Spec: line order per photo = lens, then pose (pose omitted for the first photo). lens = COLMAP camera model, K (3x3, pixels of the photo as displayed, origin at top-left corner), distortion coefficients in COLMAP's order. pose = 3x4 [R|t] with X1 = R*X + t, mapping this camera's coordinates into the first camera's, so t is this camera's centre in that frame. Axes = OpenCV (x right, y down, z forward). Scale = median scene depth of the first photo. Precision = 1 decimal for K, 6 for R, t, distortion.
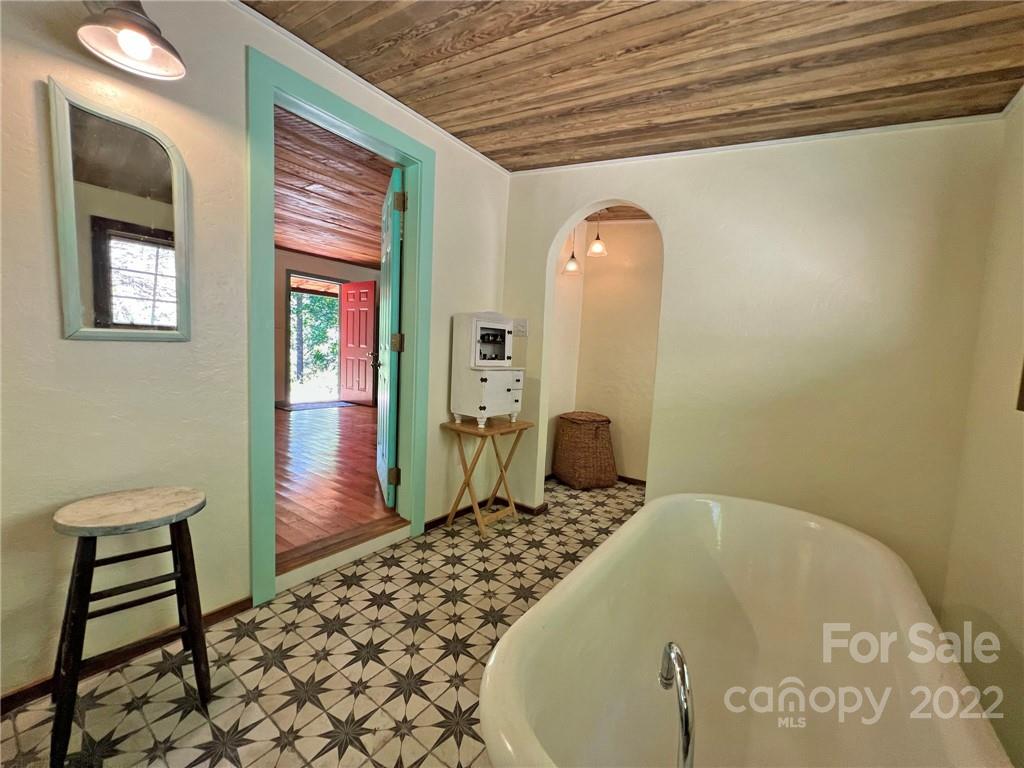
lens RADIAL K [[411.6, 0, 512.4], [0, 411.6, 390.4], [0, 0, 1]] dist [0.000246, 0.001160]
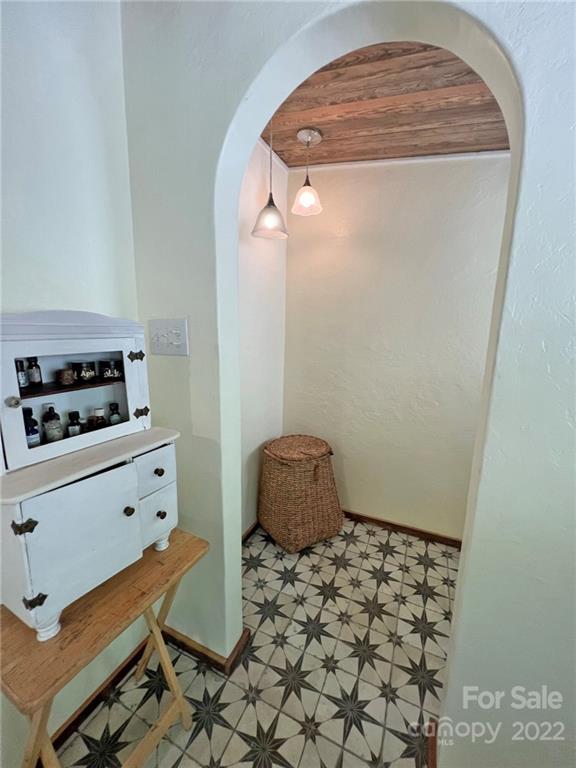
lens RADIAL K [[308.7, 0, 287.5], [0, 308.7, 381.4], [0, 0, 1]] dist [0.000246, 0.001160]
pose [[0.980391, -0.061654, 0.187171, 0.073774], [0.044778, 0.994650, 0.093090, -0.116710], [-0.191909, -0.082883, 0.977906, 0.552717]]
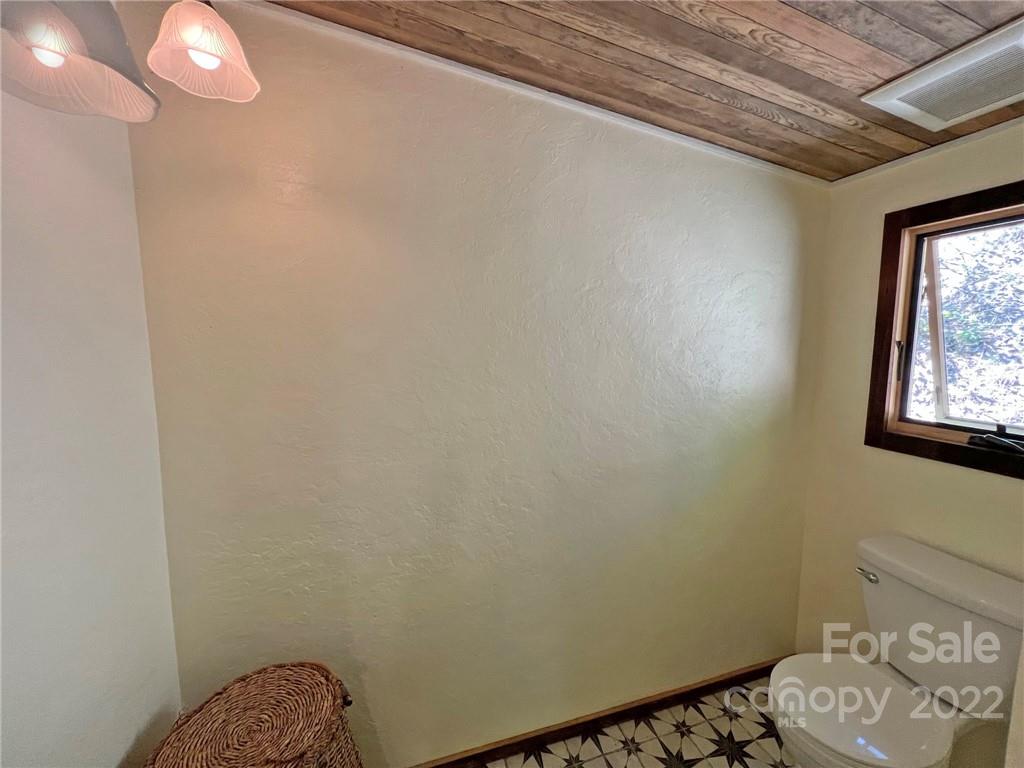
lens RADIAL K [[407.3, 0, 512.7], [0, 407.3, 388.7], [0, 0, 1]] dist [-0.003302, -0.000197]
pose [[0.597861, -0.135016, 0.790148, 0.121308], [0.100761, 0.990553, 0.093020, -0.182707], [-0.795242, 0.024003, 0.605817, 0.817572]]
